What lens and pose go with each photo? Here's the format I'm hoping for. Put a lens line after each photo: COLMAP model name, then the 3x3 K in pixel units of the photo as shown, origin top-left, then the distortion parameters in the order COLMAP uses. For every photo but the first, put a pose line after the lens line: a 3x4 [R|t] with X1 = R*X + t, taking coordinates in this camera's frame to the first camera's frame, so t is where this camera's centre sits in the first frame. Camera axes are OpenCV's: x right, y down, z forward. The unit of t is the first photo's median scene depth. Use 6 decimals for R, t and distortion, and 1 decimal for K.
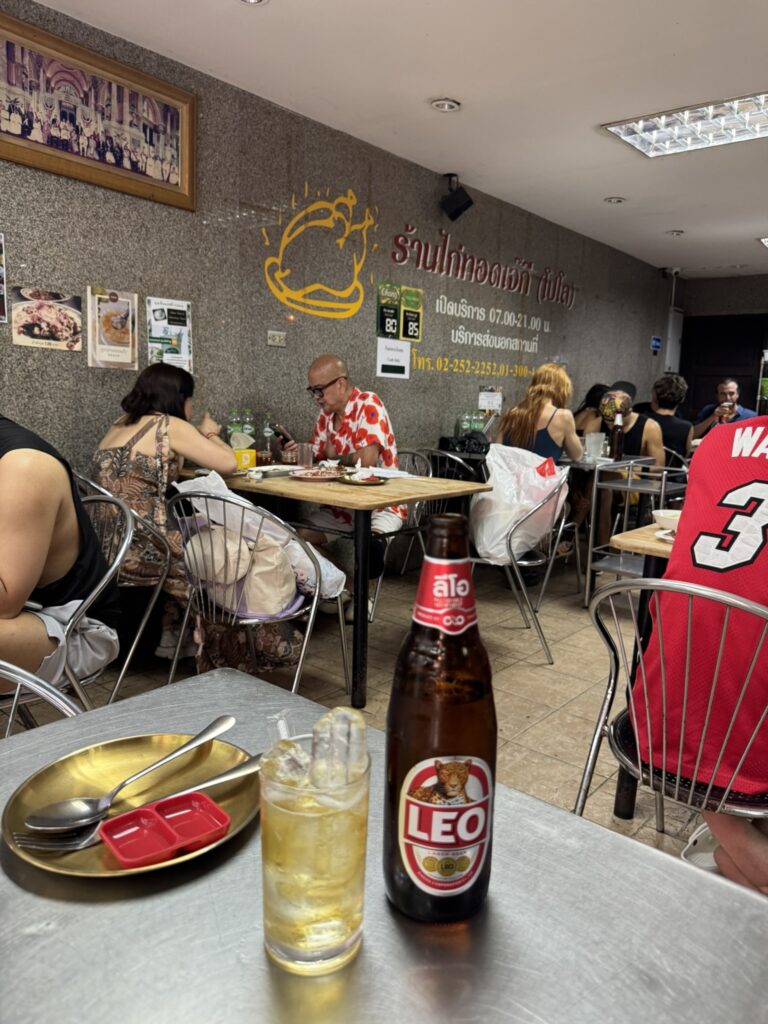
lens RADIAL K [[729.3, 0, 384.0], [0, 729.3, 512.0], [0, 0, 1]] dist [-0.049702, -0.002448]
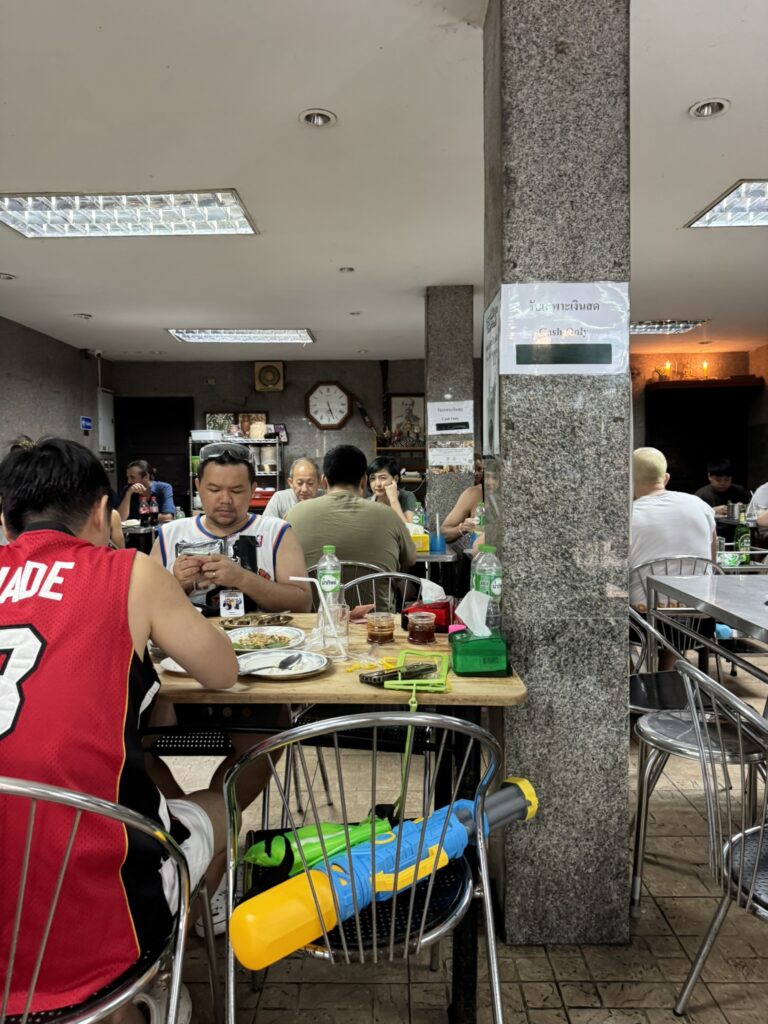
lens RADIAL K [[711.1, 0, 384.0], [0, 711.1, 512.0], [0, 0, 1]] dist [-0.003421, -0.001163]
pose [[0.773085, -0.064887, 0.630975, 0.472366], [0.121506, 0.991482, -0.046912, -0.122086], [-0.622556, 0.112934, 0.774384, 0.039501]]
